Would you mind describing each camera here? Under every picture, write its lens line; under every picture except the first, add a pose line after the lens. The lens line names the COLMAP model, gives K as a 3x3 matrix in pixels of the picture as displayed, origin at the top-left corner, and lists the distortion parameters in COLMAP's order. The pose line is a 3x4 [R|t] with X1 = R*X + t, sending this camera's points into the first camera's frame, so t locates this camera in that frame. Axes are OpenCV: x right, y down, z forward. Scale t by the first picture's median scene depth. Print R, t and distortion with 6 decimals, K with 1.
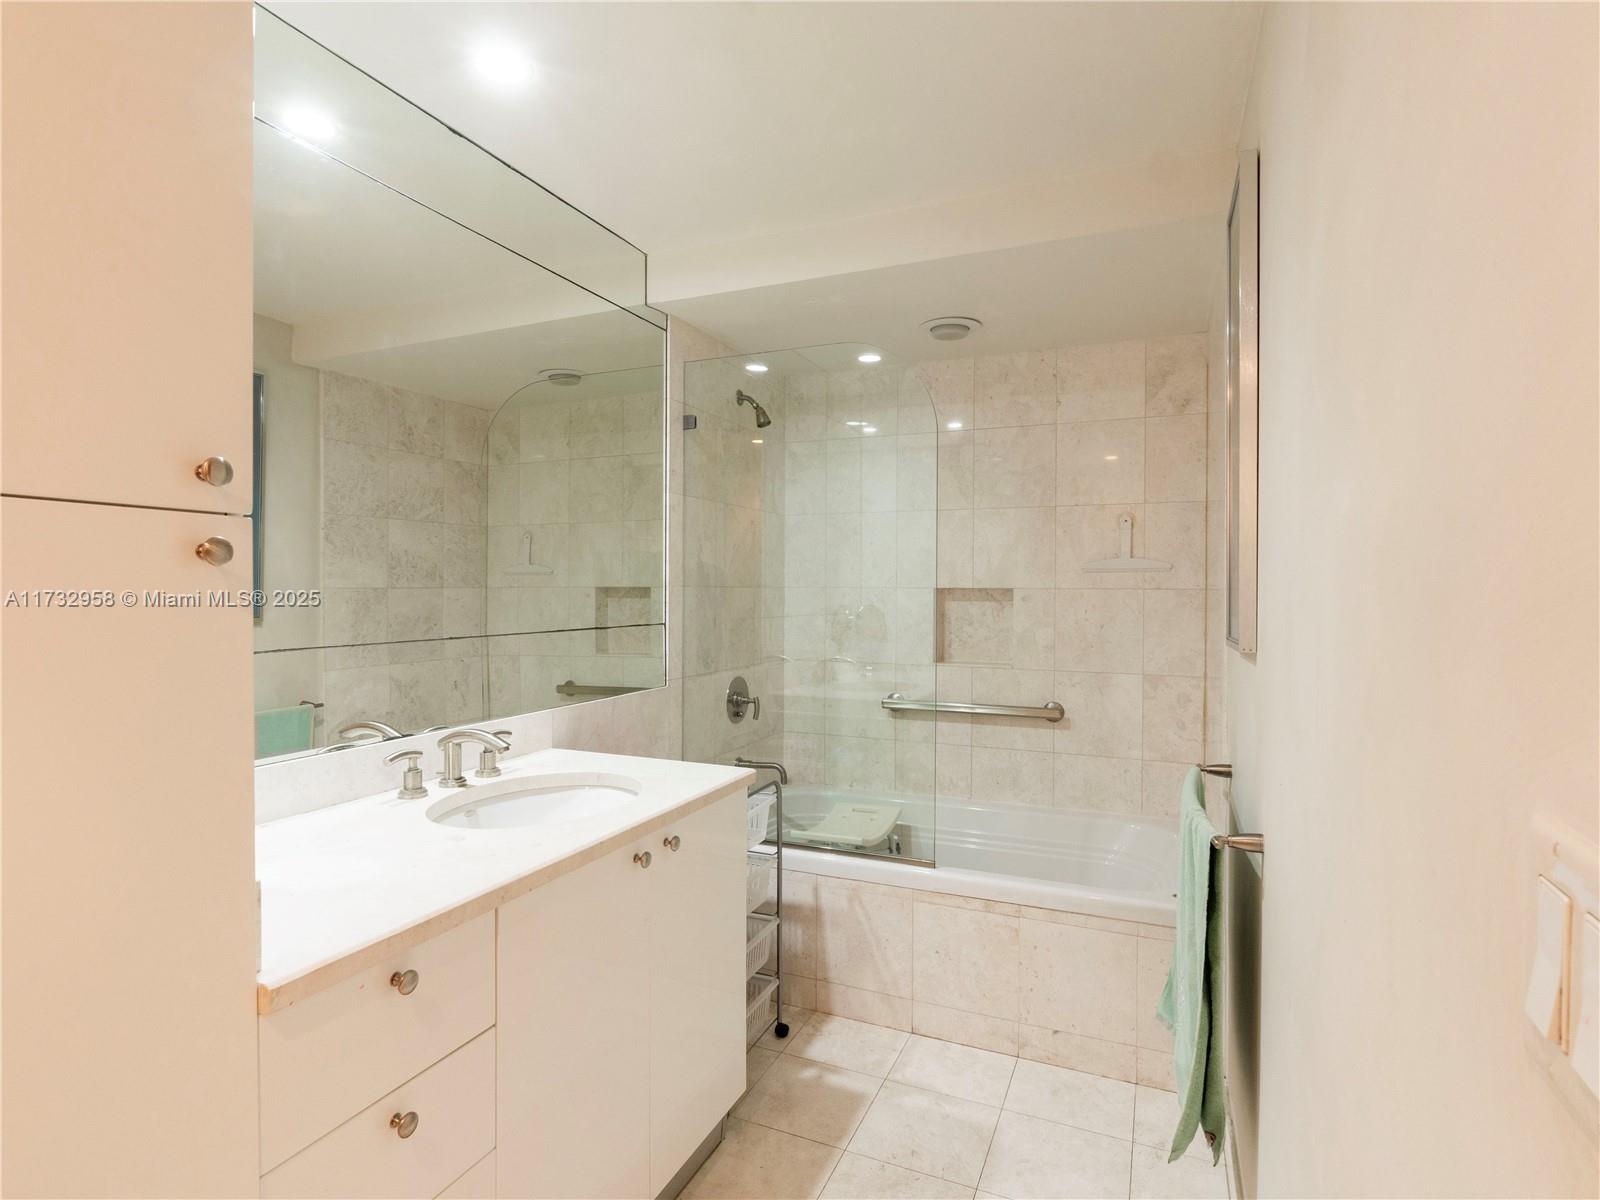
lens RADIAL K [[828.1, 0, 798.8], [0, 828.1, 596.5], [0, 0, 1]] dist [-0.007519, 0.001128]
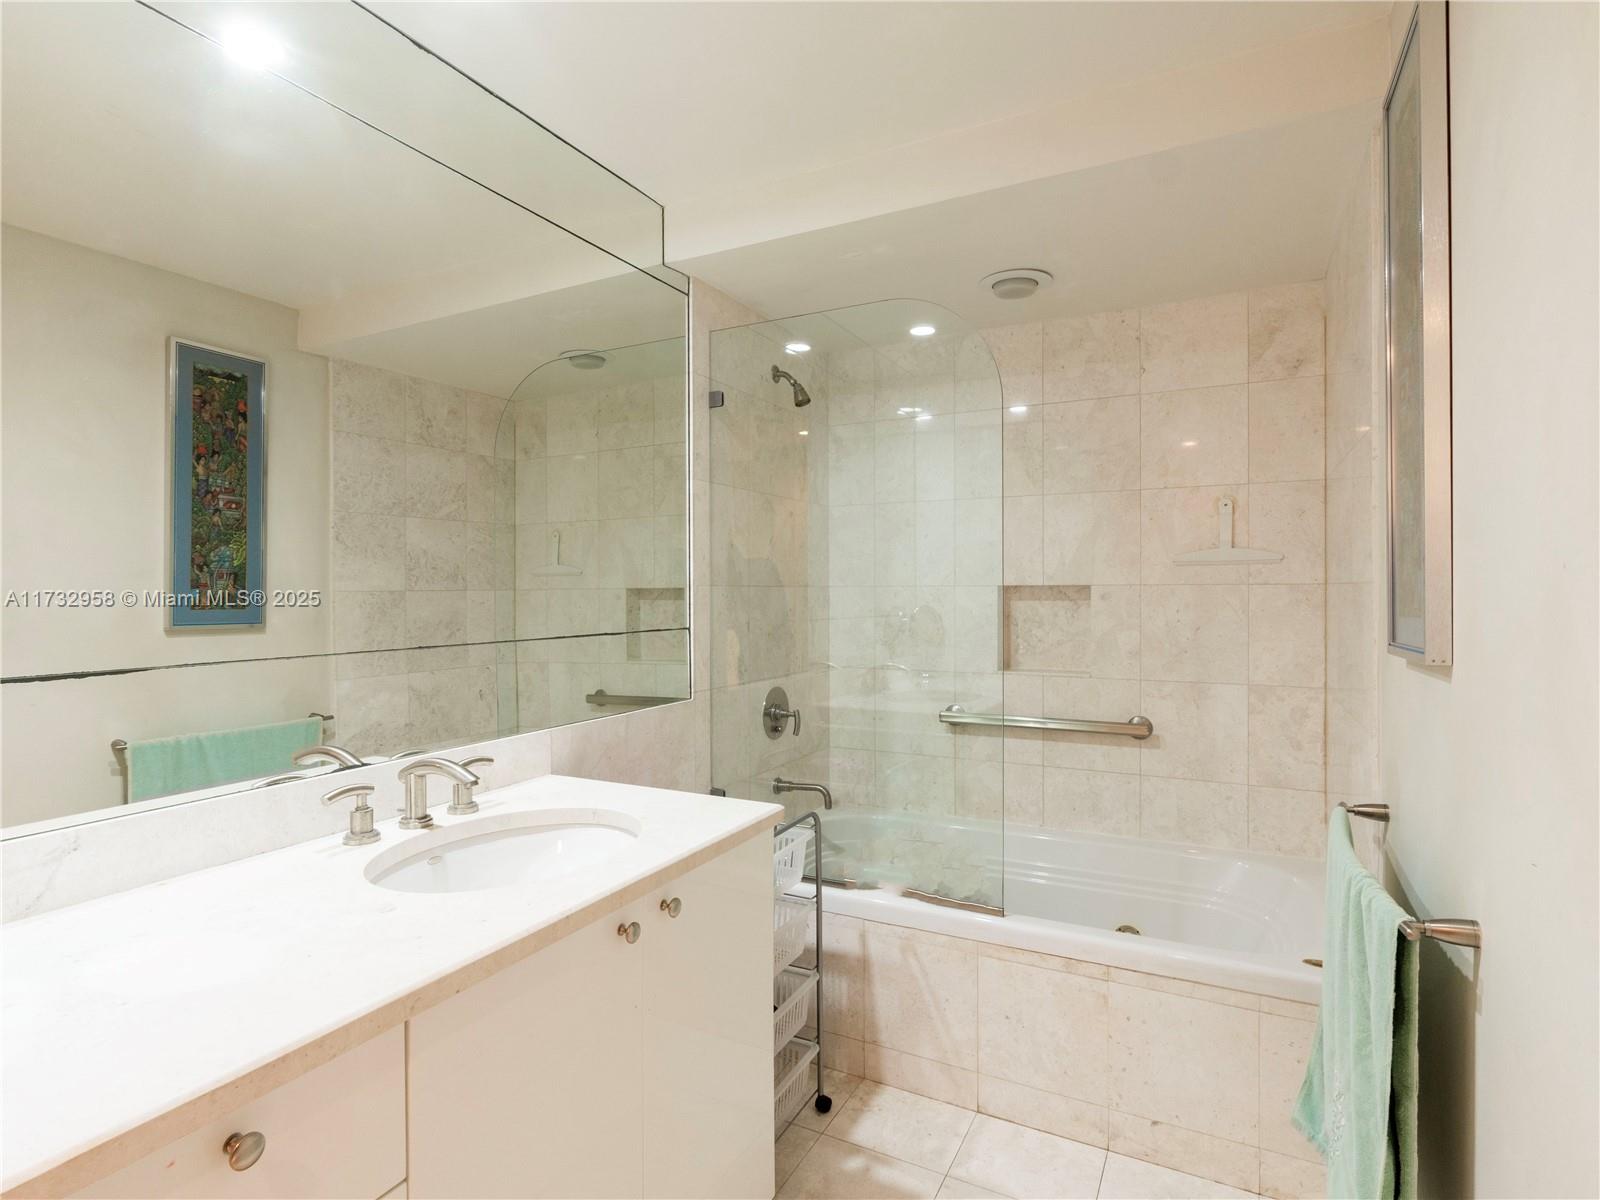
lens RADIAL K [[828.1, 0, 798.8], [0, 828.1, 596.5], [0, 0, 1]] dist [-0.007519, 0.001128]
pose [[0.997591, -0.007703, -0.068934, 0.014183], [0.007515, 0.999967, -0.002995, 0.002563], [0.068955, 0.002470, 0.997617, 0.121700]]
